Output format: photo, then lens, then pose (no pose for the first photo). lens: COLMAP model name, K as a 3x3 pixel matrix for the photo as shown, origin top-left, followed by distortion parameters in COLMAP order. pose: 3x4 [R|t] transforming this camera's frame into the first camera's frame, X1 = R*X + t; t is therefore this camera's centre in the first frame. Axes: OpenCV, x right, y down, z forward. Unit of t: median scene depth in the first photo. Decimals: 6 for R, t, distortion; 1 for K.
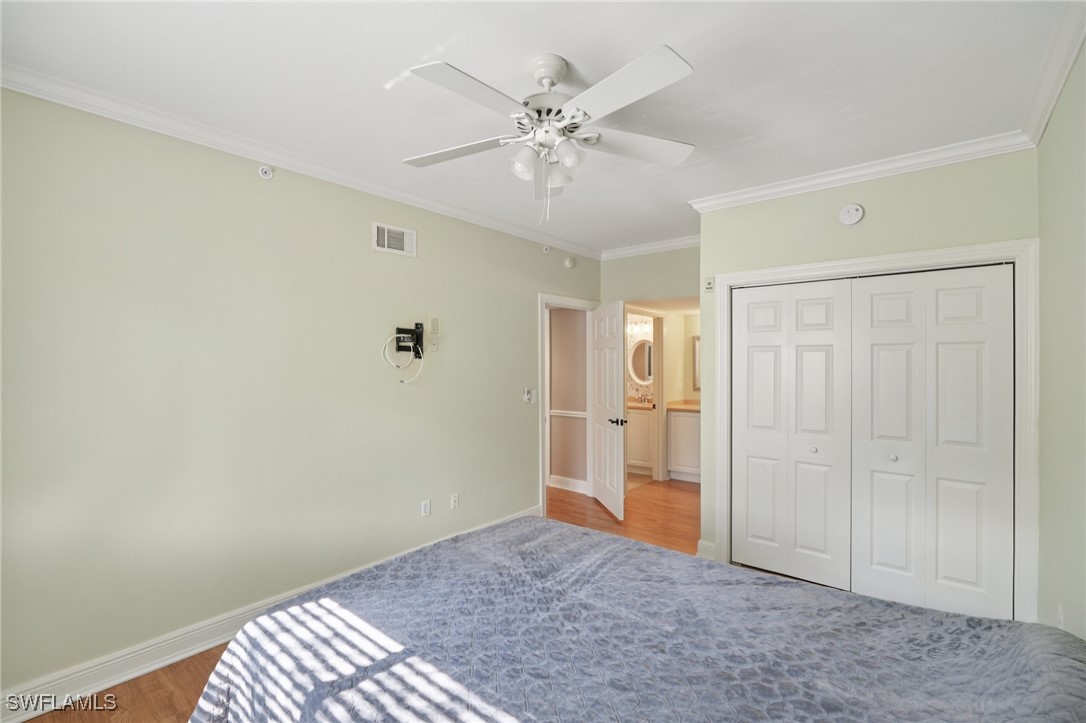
lens RADIAL K [[485.0, 0, 541.9], [0, 485.0, 362.2], [0, 0, 1]] dist [-0.005691, 0.001466]
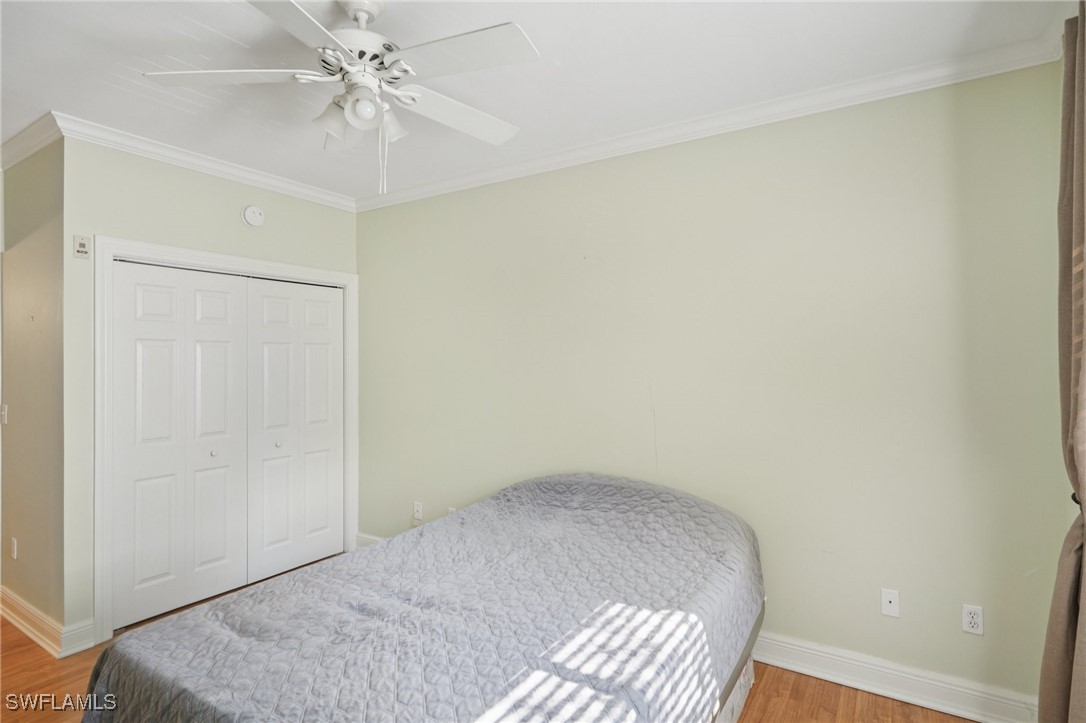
lens RADIAL K [[570.4, 0, 540.5], [0, 570.4, 360.3], [0, 0, 1]] dist [-0.003730, 0.005503]
pose [[-0.113000, -0.003469, 0.993589, -0.541874], [0.003826, 0.999985, 0.003927, 0.000460], [-0.993588, 0.004245, -0.112985, 0.452129]]
